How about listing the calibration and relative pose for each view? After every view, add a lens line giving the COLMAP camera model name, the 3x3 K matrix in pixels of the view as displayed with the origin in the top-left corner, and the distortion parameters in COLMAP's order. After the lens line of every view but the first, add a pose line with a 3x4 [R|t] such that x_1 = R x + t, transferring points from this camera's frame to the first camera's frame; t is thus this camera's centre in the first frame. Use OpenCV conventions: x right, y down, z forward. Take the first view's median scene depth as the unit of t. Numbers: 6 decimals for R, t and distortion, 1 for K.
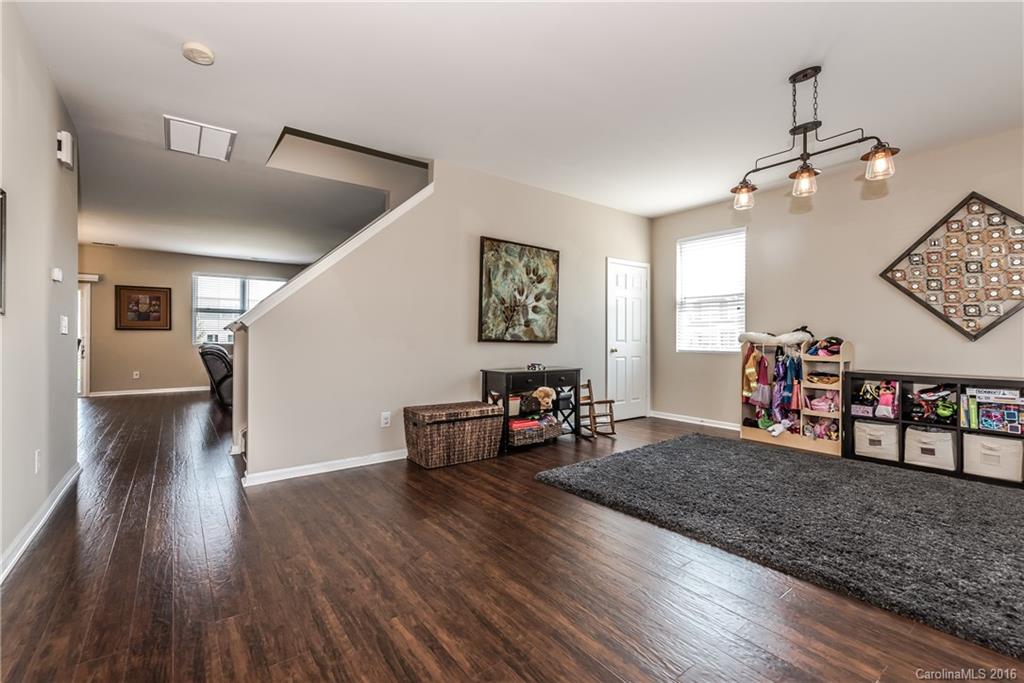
lens RADIAL K [[453.2, 0, 515.1], [0, 453.2, 336.5], [0, 0, 1]] dist [0.002071, -0.000043]
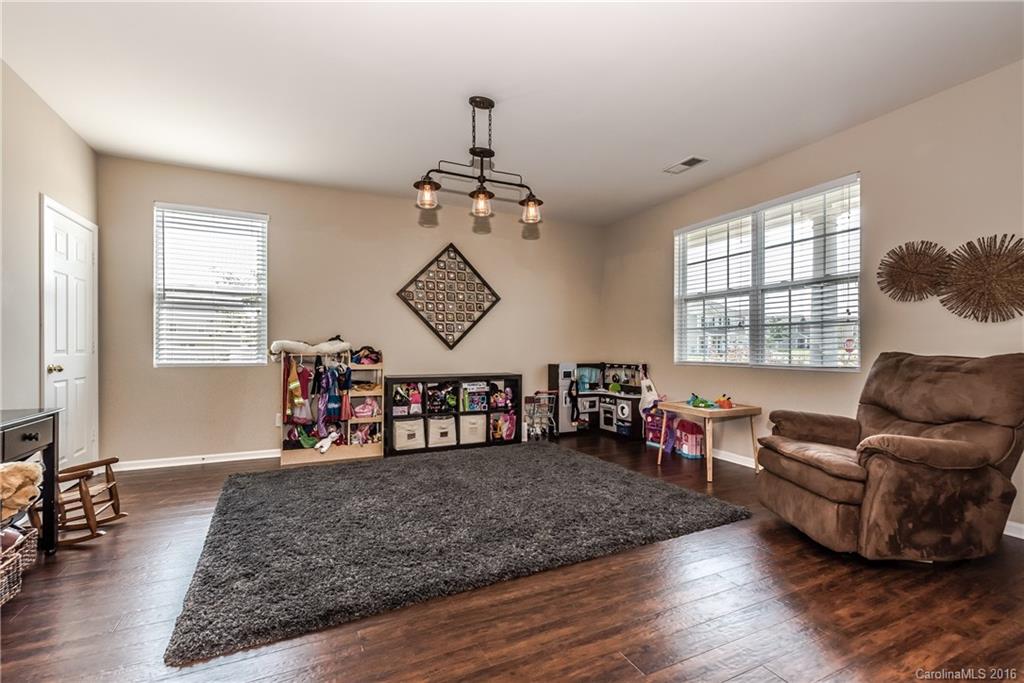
lens RADIAL K [[438.4, 0, 511.9], [0, 438.4, 349.1], [0, 0, 1]] dist [0.002386, 0.000206]
pose [[0.216120, -0.003968, 0.976359, -0.252728], [-0.005704, 0.999970, 0.005327, 0.000229], [-0.976350, -0.006721, 0.216091, 0.490076]]
